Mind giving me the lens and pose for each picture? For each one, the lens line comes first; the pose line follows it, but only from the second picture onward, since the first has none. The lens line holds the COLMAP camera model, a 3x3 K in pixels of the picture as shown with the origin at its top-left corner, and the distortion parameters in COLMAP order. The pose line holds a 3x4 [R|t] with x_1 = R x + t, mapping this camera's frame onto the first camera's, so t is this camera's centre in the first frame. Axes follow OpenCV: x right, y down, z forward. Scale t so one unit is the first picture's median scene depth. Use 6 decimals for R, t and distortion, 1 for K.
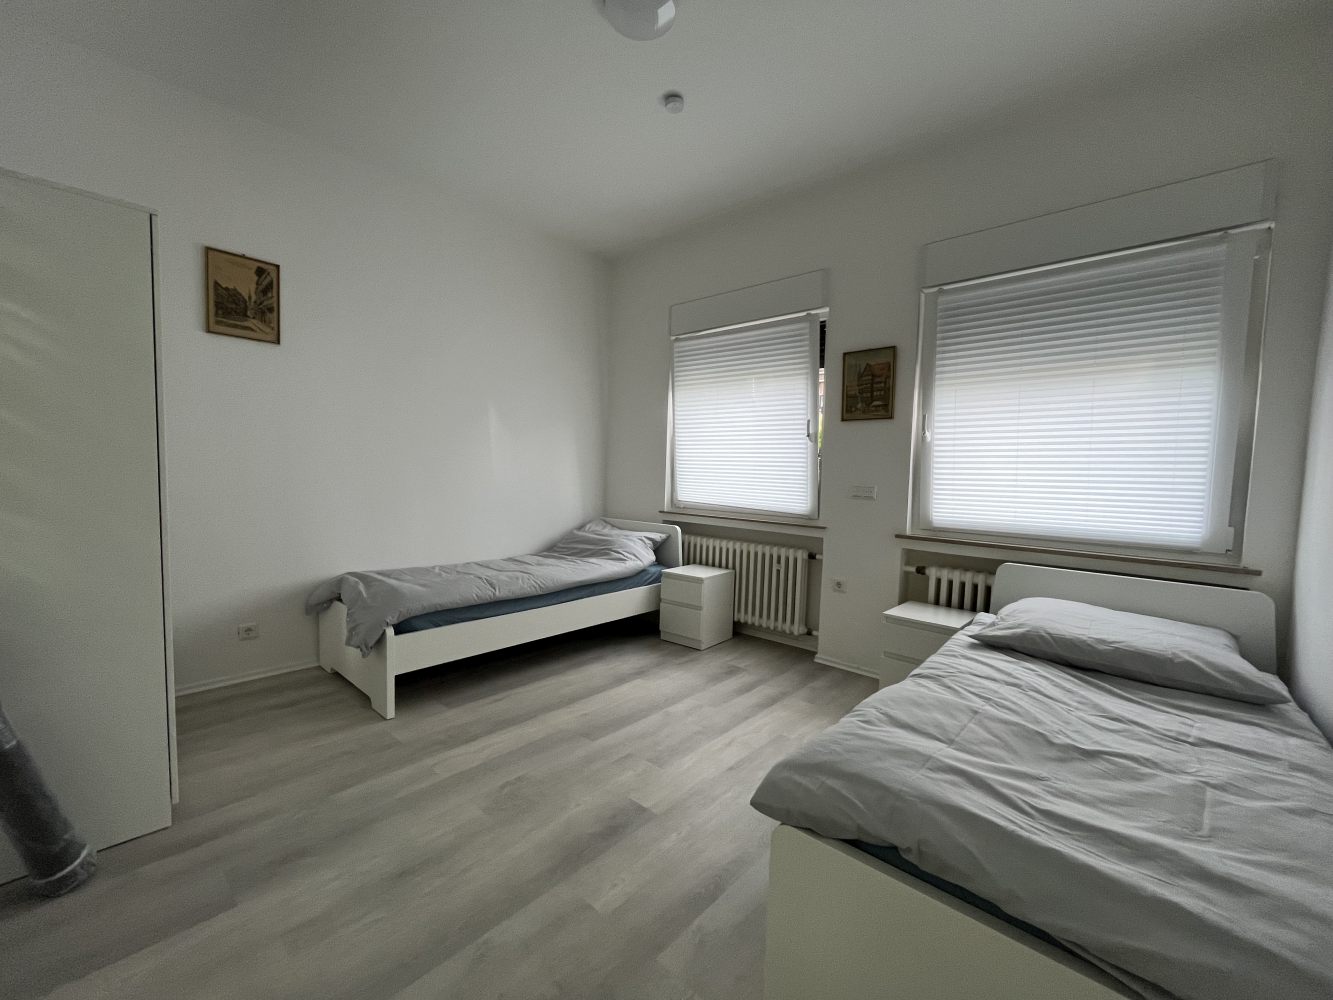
lens RADIAL K [[538.6, 0, 655.3], [0, 538.6, 499.5], [0, 0, 1]] dist [-0.007076, 0.002255]
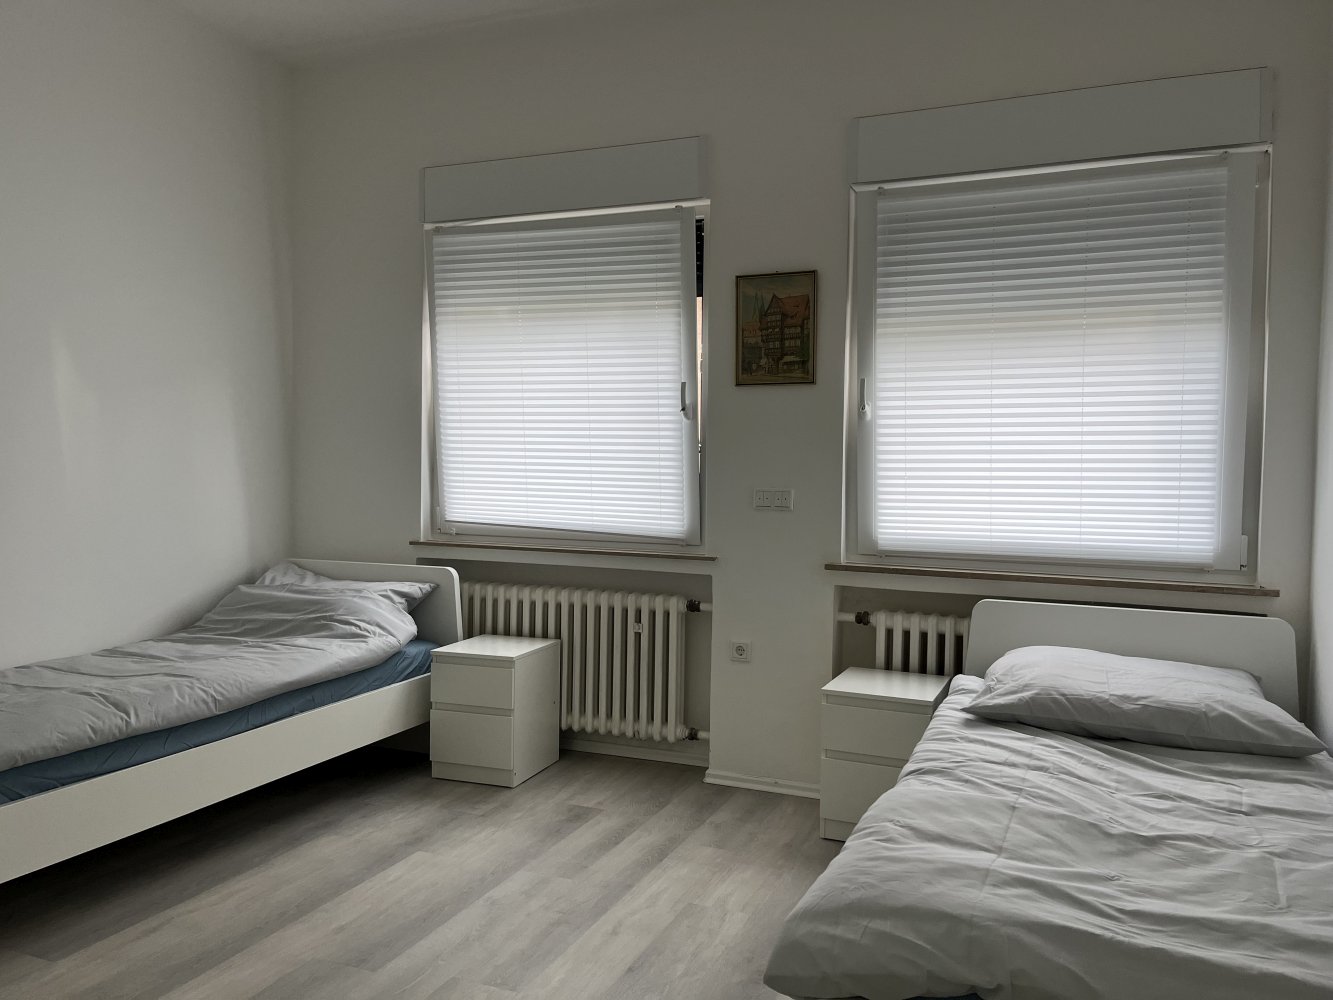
lens RADIAL K [[1002.6, 0, 659.4], [0, 1002.6, 487.2], [0, 0, 1]] dist [0.056706, -0.071892]
pose [[0.943413, -0.023170, 0.330811, -0.141829], [0.030539, 0.999387, -0.017094, -0.013345], [-0.330212, 0.026230, 0.943542, -0.067443]]
